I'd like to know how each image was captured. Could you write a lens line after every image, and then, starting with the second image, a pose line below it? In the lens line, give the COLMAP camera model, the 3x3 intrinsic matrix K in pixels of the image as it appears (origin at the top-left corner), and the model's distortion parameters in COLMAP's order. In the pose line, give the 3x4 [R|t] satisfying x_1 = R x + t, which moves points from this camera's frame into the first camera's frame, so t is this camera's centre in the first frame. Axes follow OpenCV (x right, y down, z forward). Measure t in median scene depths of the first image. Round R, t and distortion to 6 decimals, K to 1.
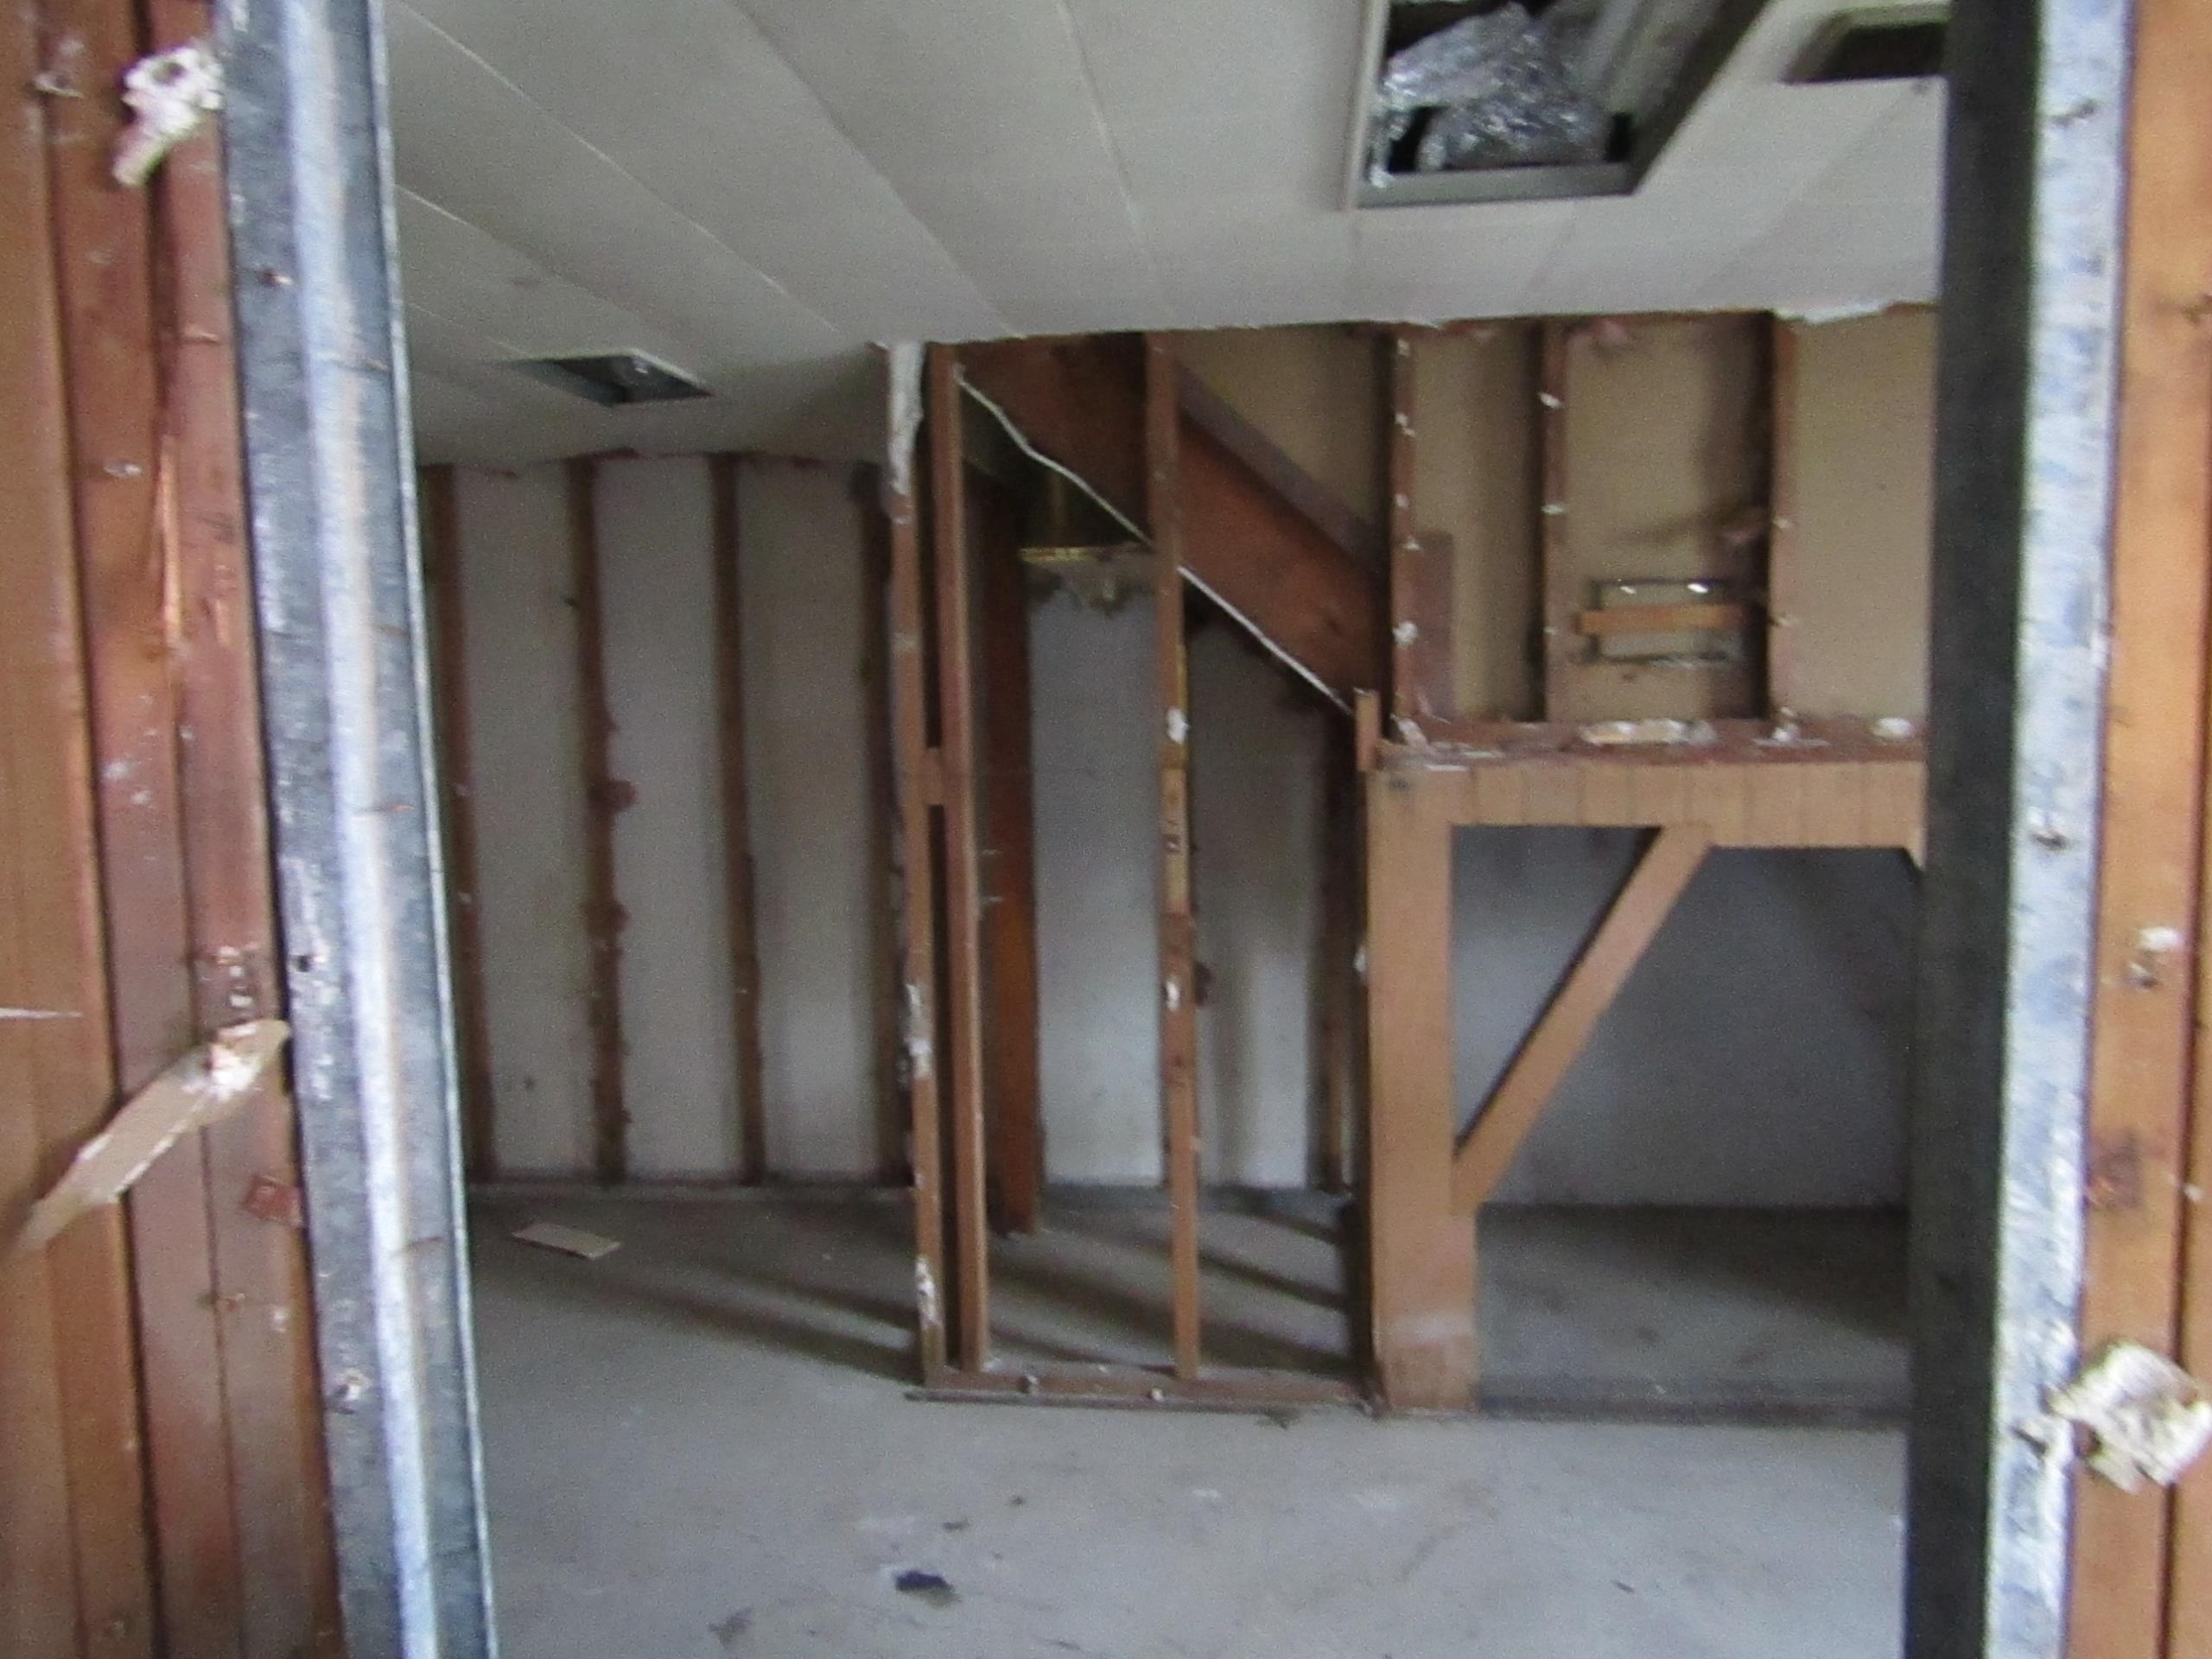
lens RADIAL K [[1579.7, 0, 1120.7], [0, 1579.7, 825.9], [0, 0, 1]] dist [-0.012185, 0.008328]
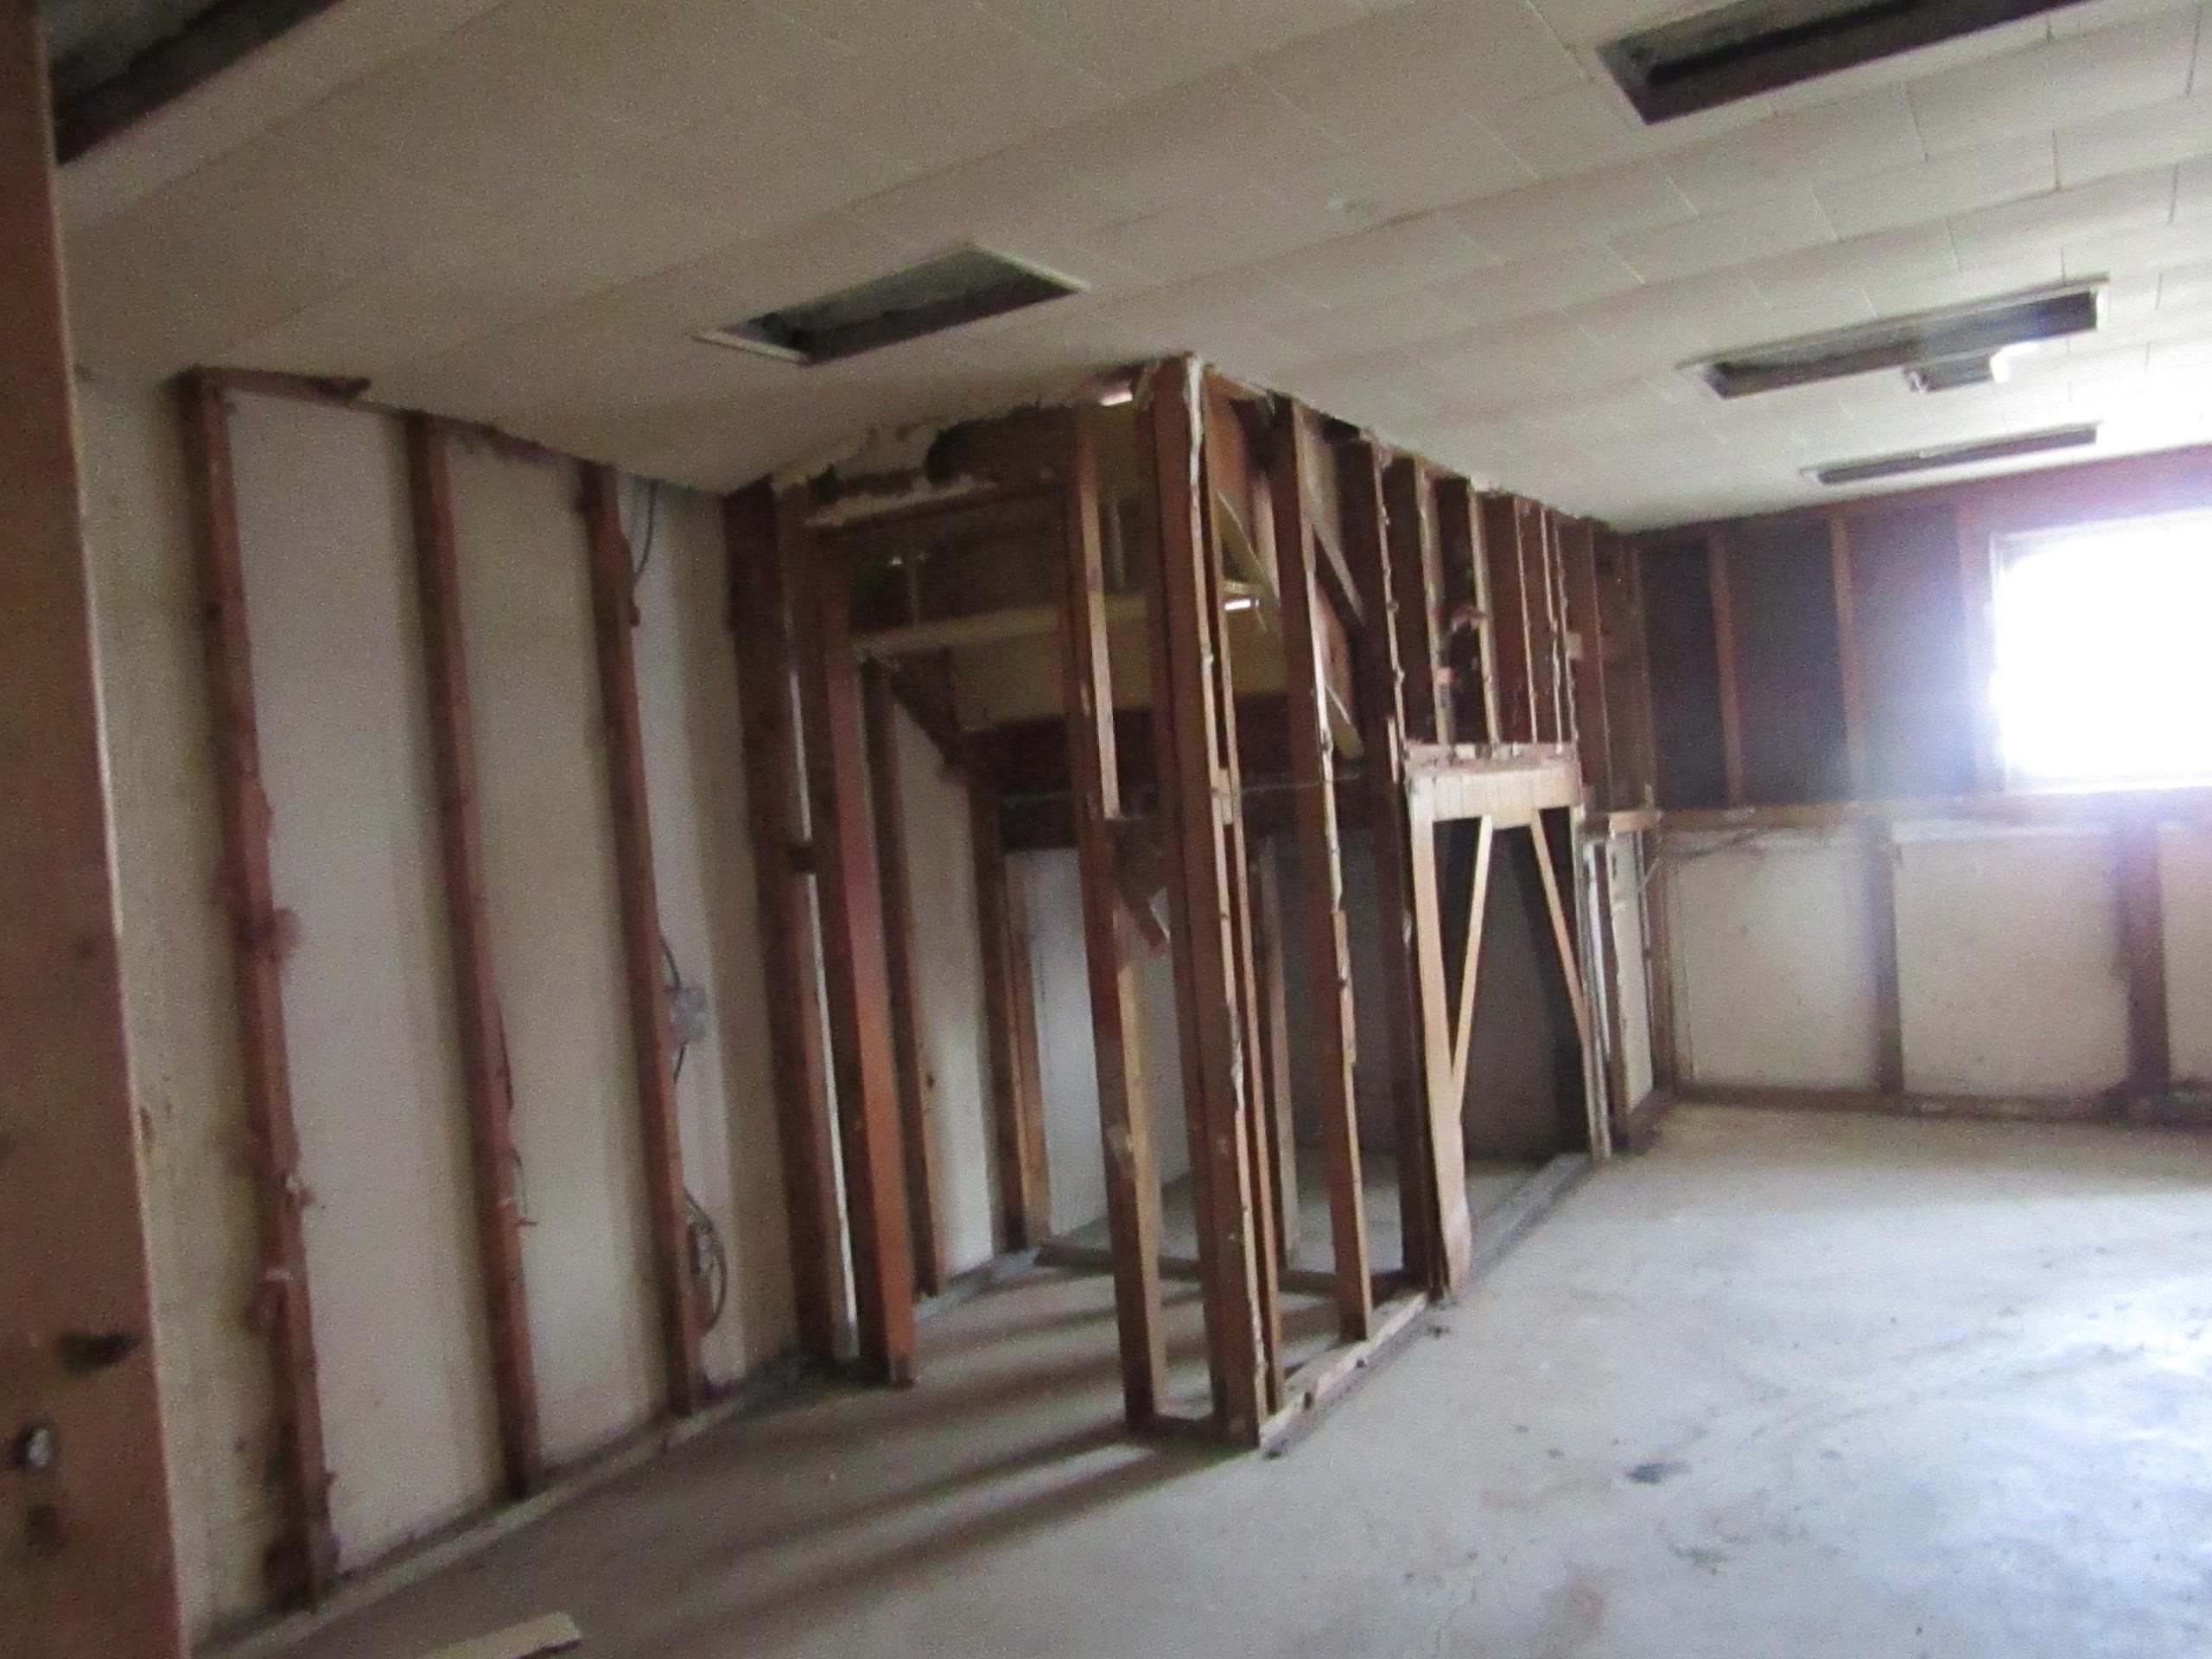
lens RADIAL K [[1579.7, 0, 1120.7], [0, 1579.7, 825.9], [0, 0, 1]] dist [-0.012185, 0.008328]
pose [[0.426532, -0.024119, 0.904151, -0.742522], [0.150441, 0.987611, -0.044625, 0.016505], [-0.891873, 0.155056, 0.424876, 0.463390]]
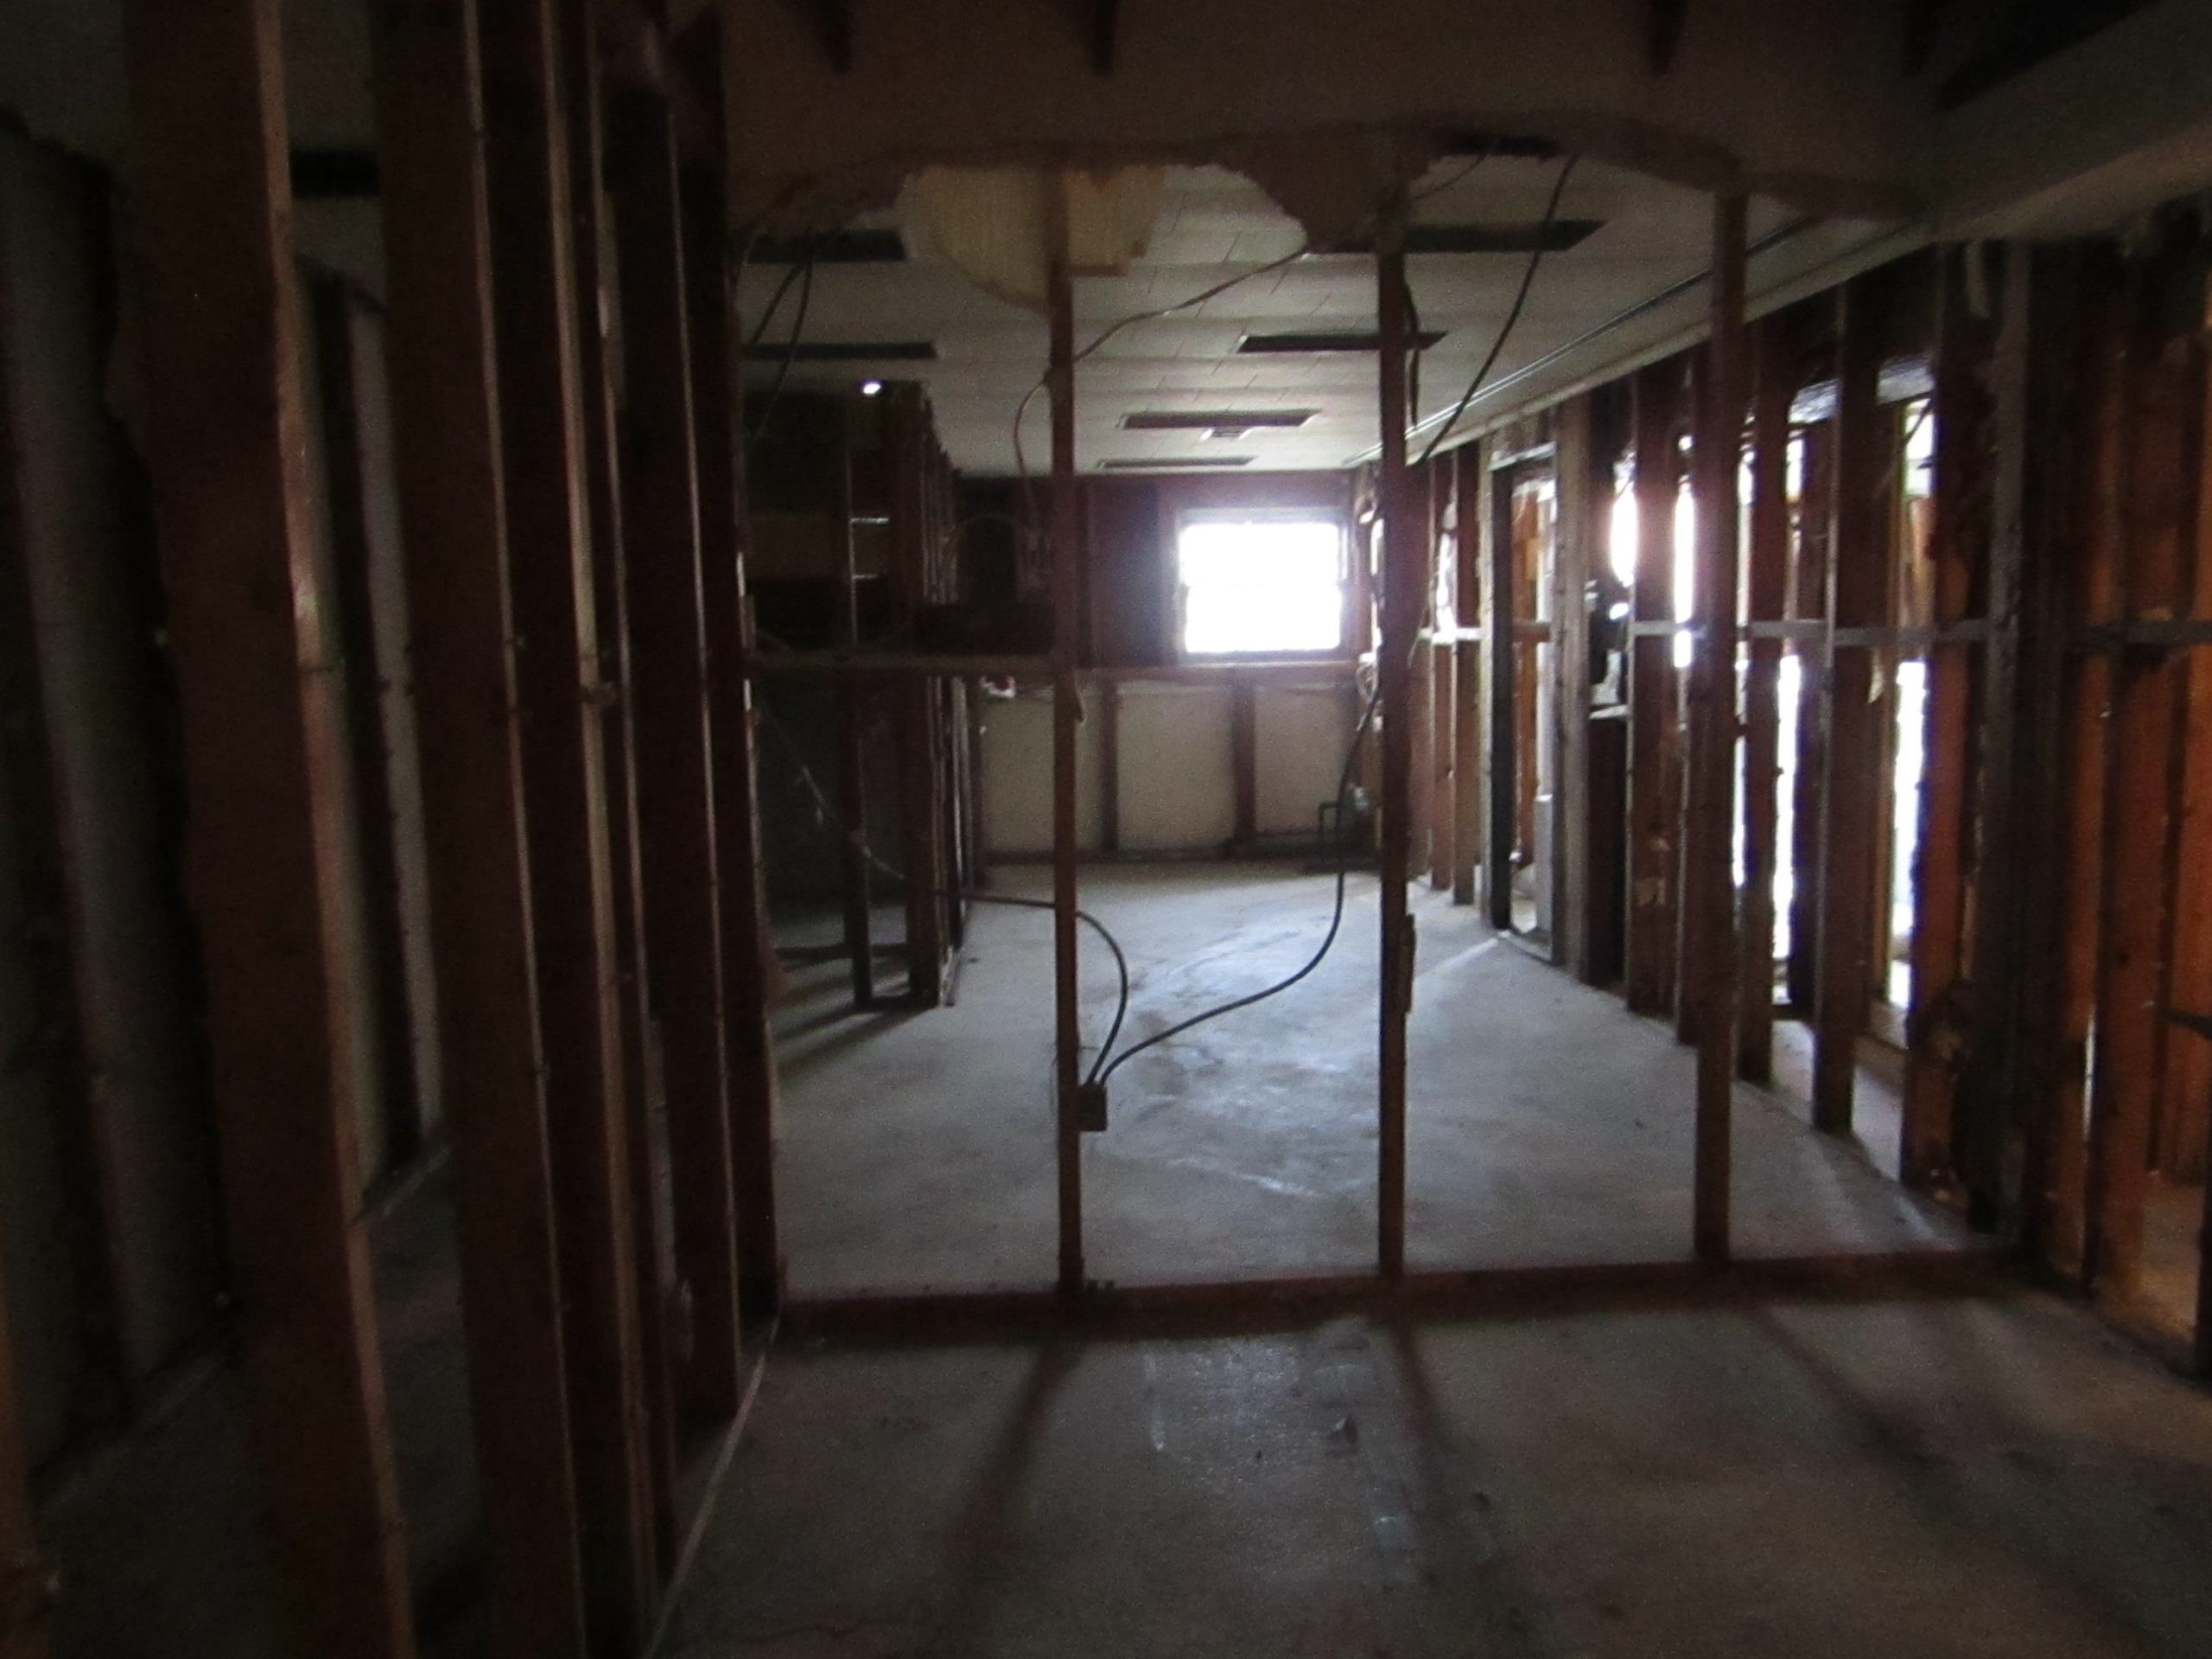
lens RADIAL K [[1579.7, 0, 1120.7], [0, 1579.7, 825.9], [0, 0, 1]] dist [-0.012185, 0.008328]
pose [[-0.176689, -0.093184, 0.979846, -1.328673], [0.122944, 0.985622, 0.115903, -0.002050], [-0.976558, 0.140945, -0.162692, 0.788793]]
